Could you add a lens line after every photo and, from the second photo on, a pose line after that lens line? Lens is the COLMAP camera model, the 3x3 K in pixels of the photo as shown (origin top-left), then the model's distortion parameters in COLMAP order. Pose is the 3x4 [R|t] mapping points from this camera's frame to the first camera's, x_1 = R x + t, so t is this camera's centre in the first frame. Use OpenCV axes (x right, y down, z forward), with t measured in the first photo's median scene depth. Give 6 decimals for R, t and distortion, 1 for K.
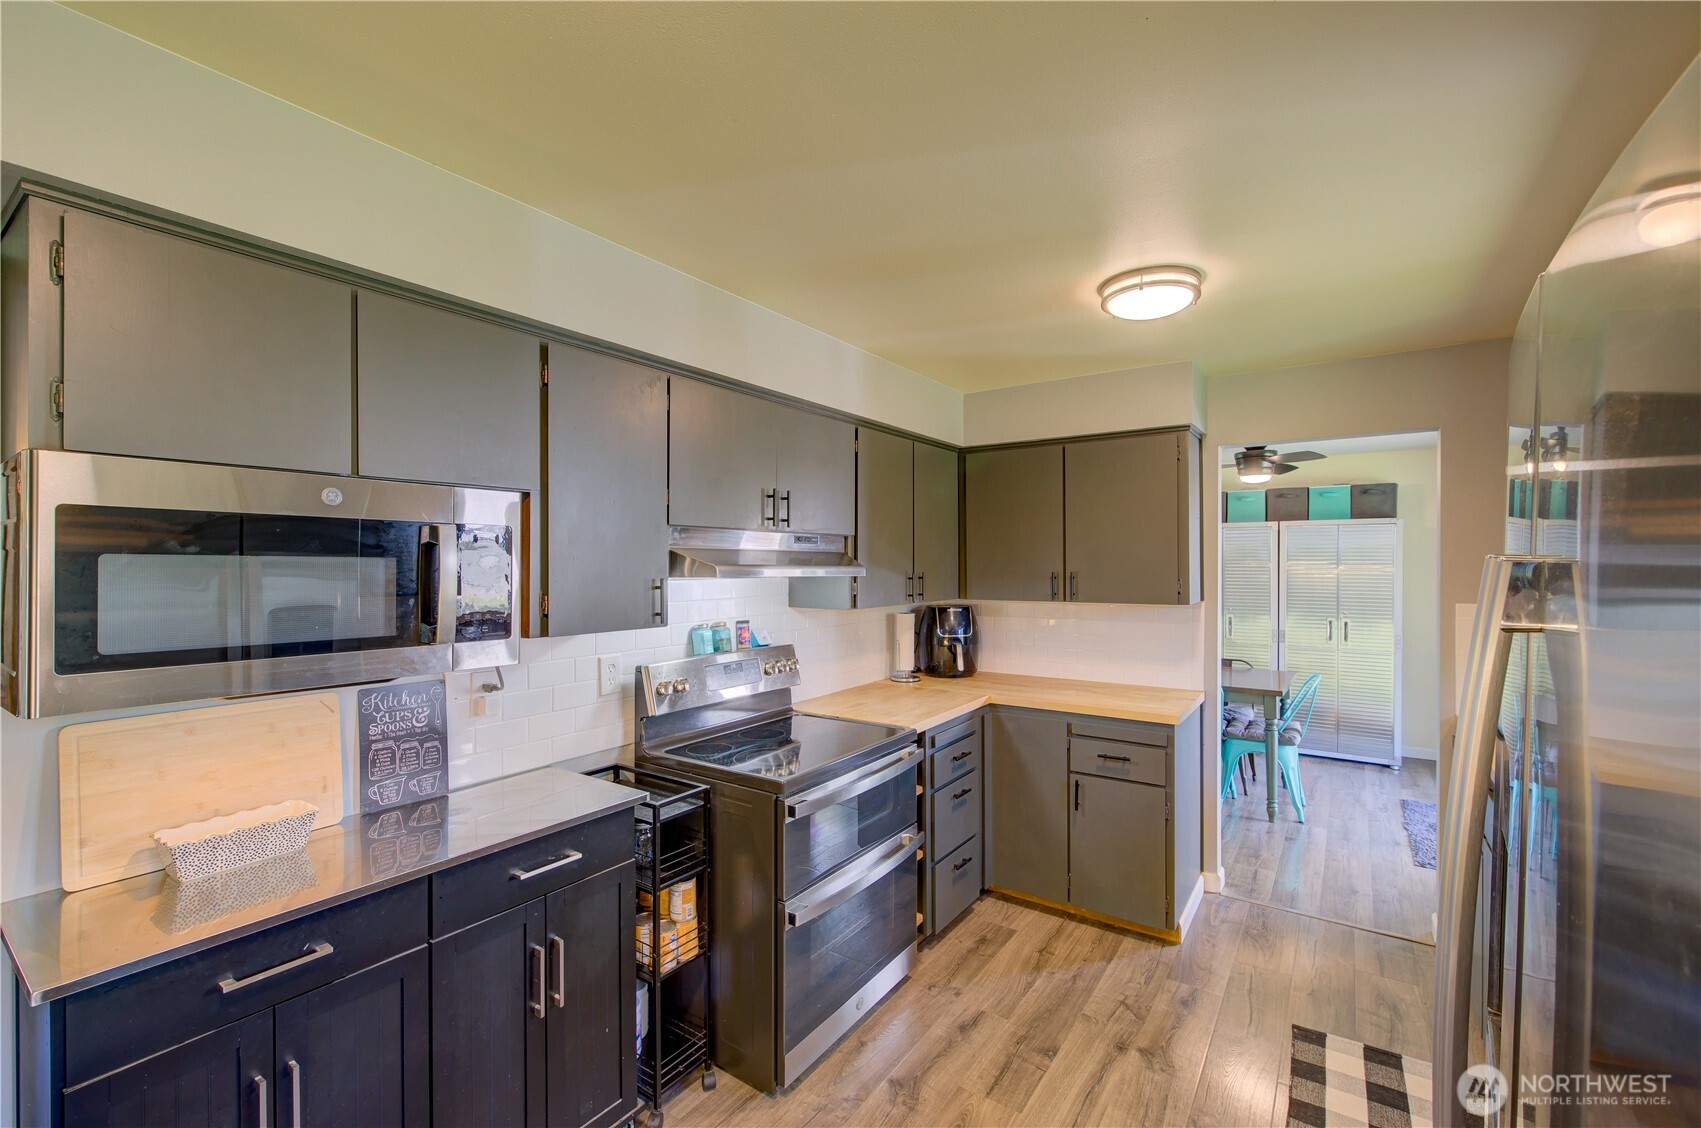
lens RADIAL K [[716.2, 0, 856.0], [0, 716.2, 559.9], [0, 0, 1]] dist [-0.001207, -0.000309]
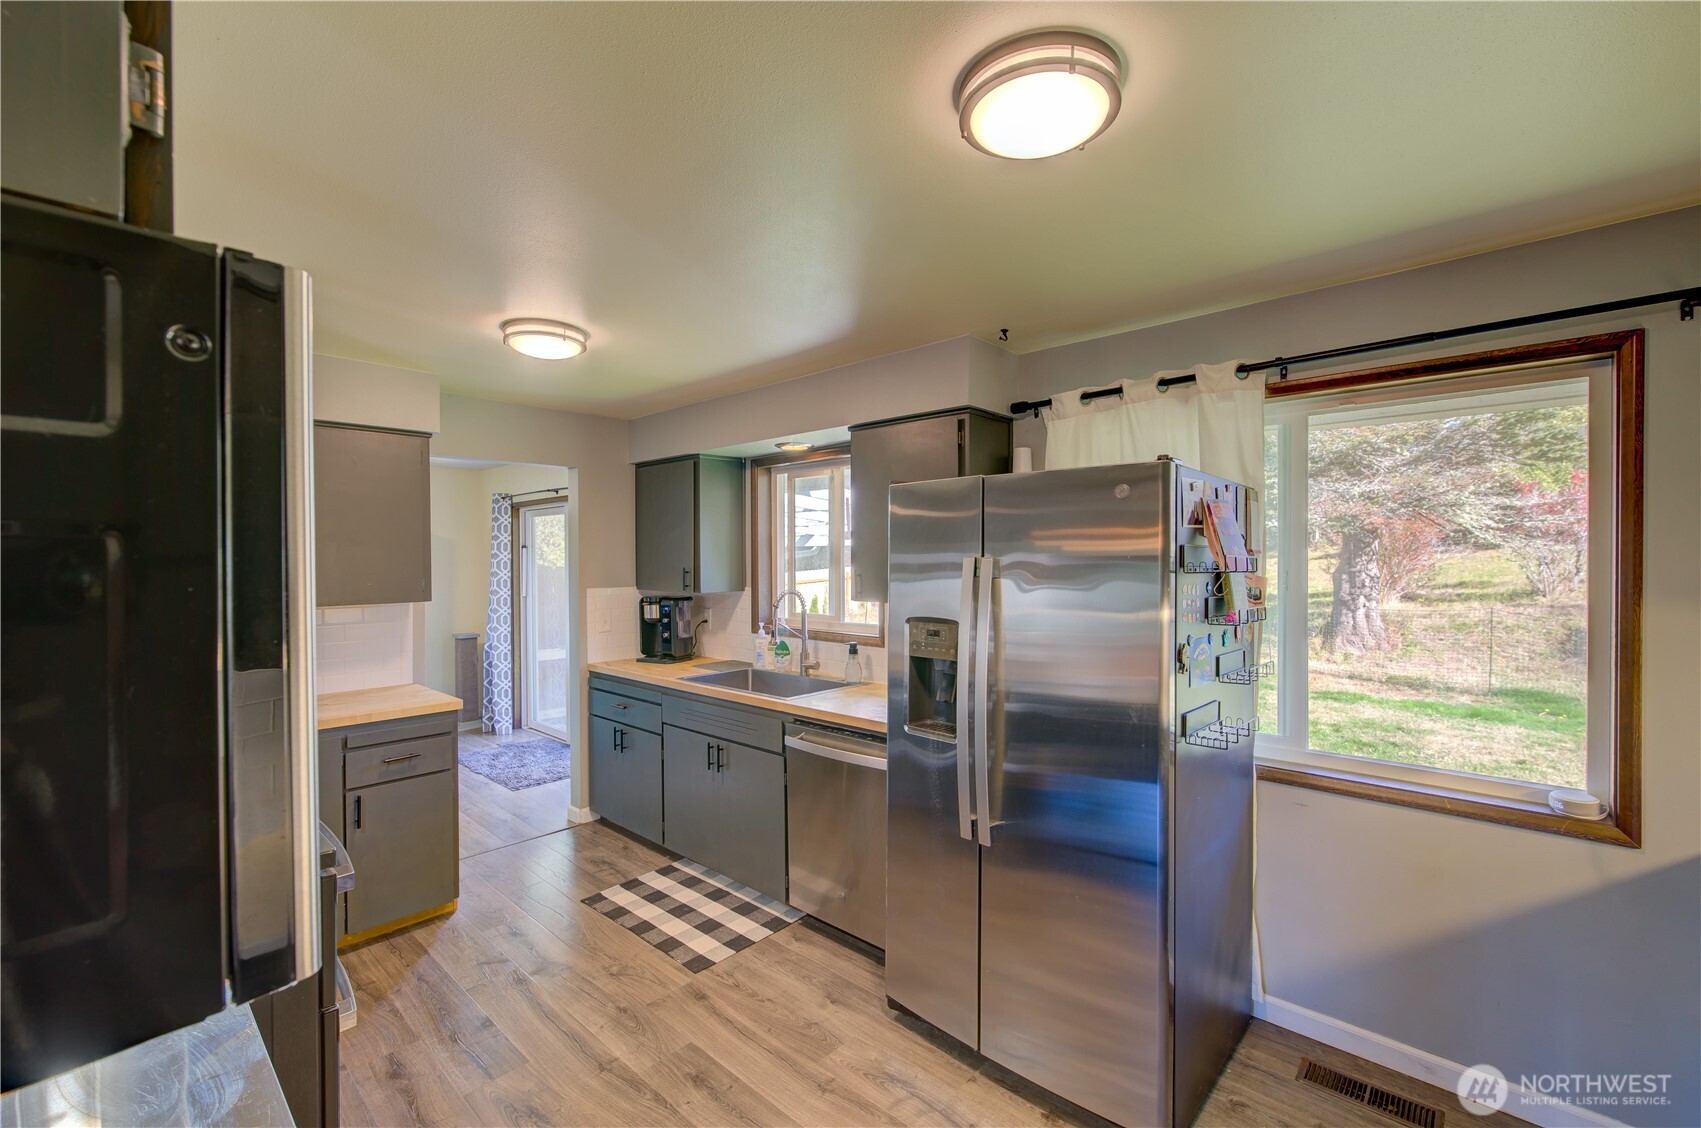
lens RADIAL K [[716.2, 0, 851.6], [0, 716.2, 571.6], [0, 0, 1]] dist [-0.000214, -0.000001]
pose [[0.141333, -0.014019, 0.989863, -0.678114], [0.007957, 0.999884, 0.013025, 0.013715], [-0.989930, 0.006035, 0.141428, 0.310397]]
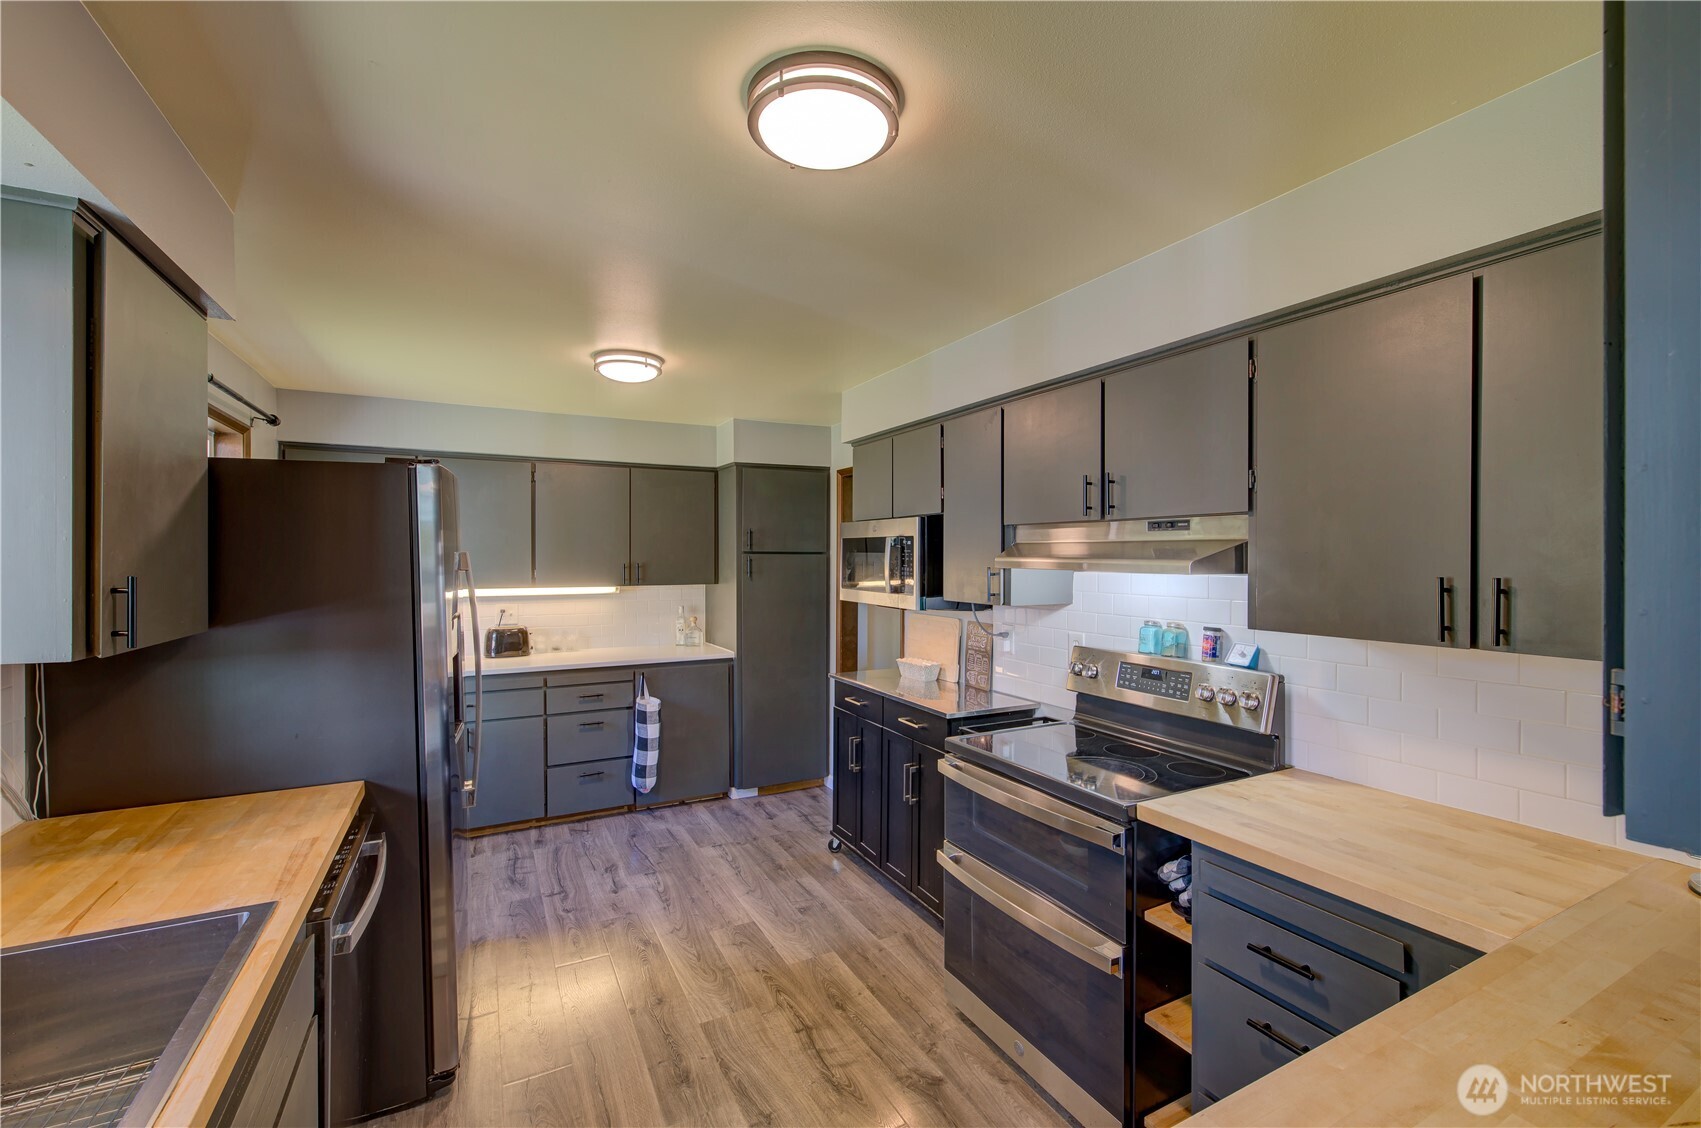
lens RADIAL K [[716.2, 0, 856.0], [0, 716.2, 559.9], [0, 0, 1]] dist [-0.001207, -0.000309]
pose [[-0.465457, -0.006719, -0.885045, 0.909522], [-0.006370, 0.999971, -0.004242, 0.019014], [0.885048, 0.003663, -0.465486, 1.259148]]
